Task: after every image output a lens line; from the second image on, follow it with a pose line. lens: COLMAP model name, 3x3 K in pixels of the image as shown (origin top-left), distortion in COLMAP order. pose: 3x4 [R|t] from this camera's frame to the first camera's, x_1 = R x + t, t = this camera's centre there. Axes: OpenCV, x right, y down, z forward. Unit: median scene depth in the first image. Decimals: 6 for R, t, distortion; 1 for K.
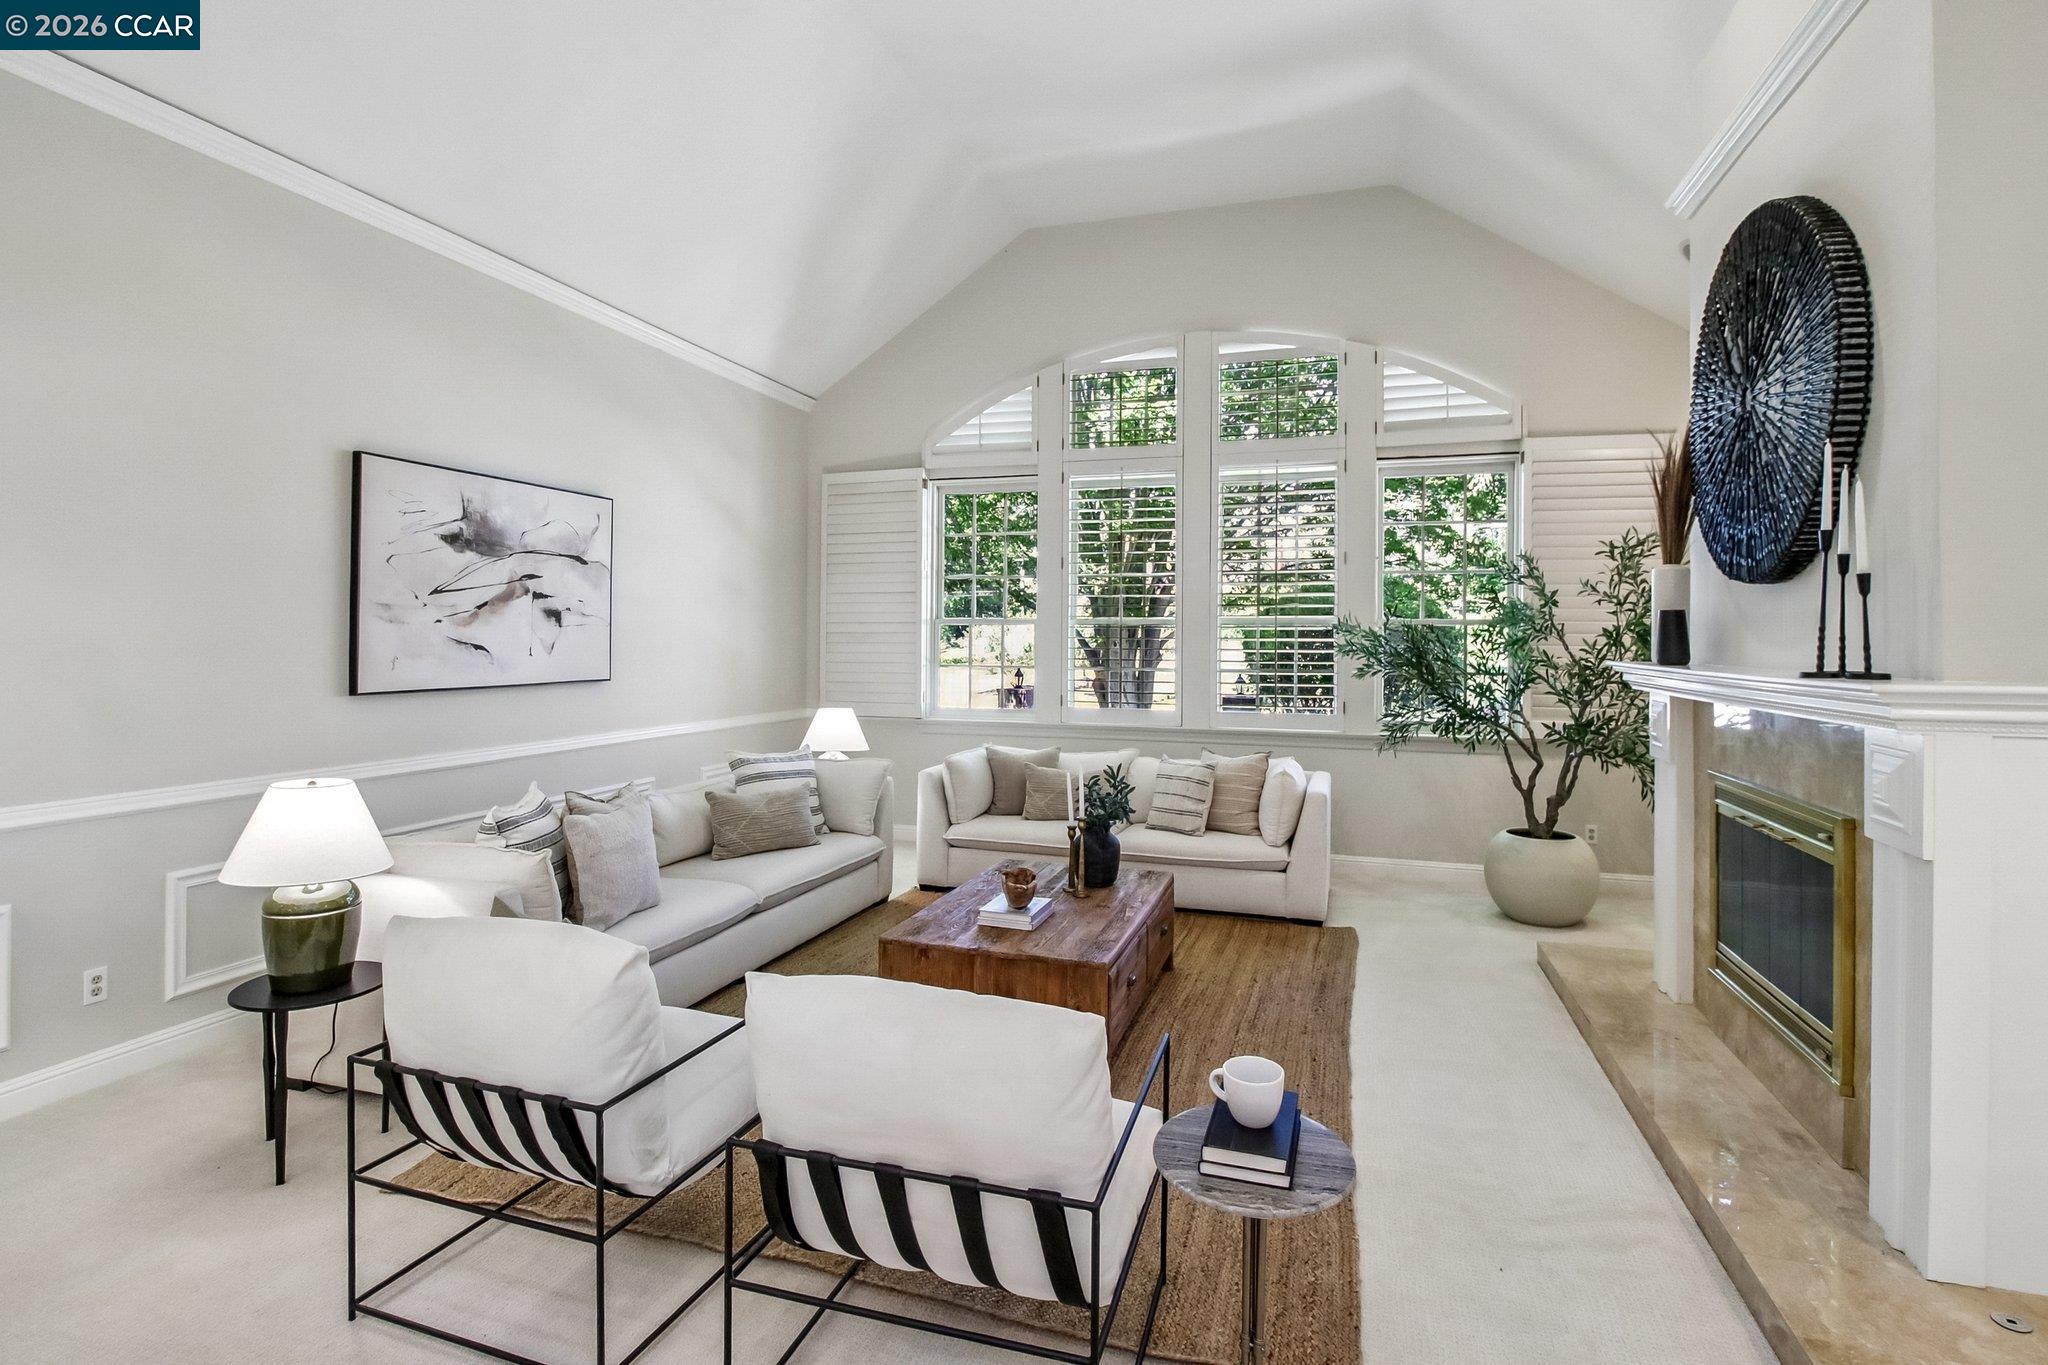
lens RADIAL K [[1041.3, 0, 1025.1], [0, 1041.3, 641.9], [0, 0, 1]] dist [0.016265, -0.012147]
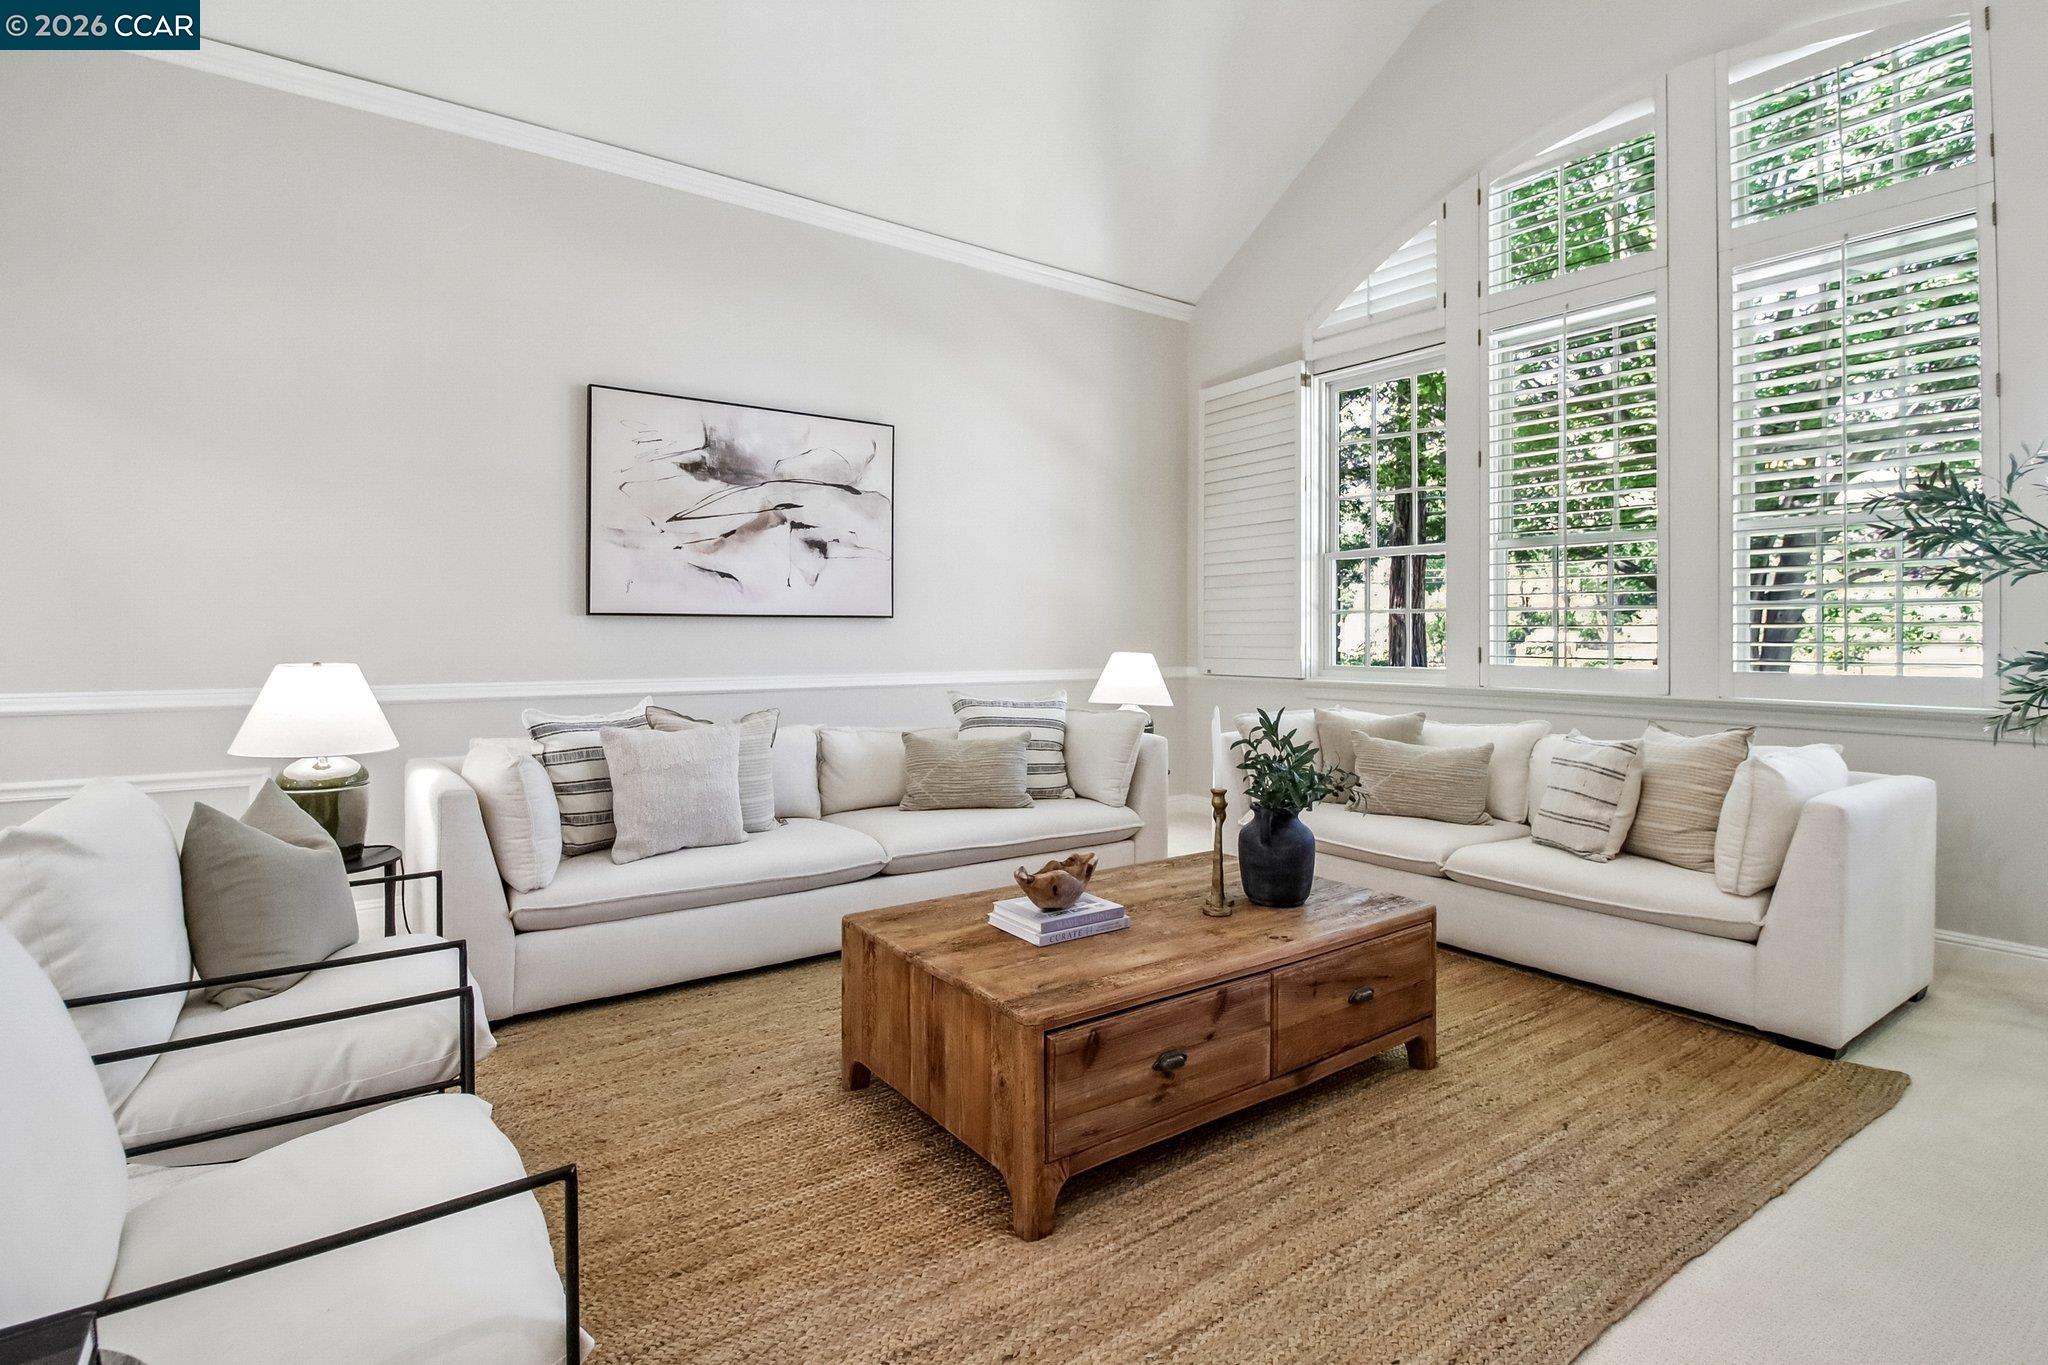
lens RADIAL K [[1014.6, 0, 1021.8], [0, 1014.6, 645.4], [0, 0, 1]] dist [-0.001275, -0.012980]
pose [[0.796483, 0.000461, -0.604661, 0.272880], [0.000045, 1.000000, 0.000821, 0.066281], [0.604661, -0.000681, 0.796483, 0.361431]]
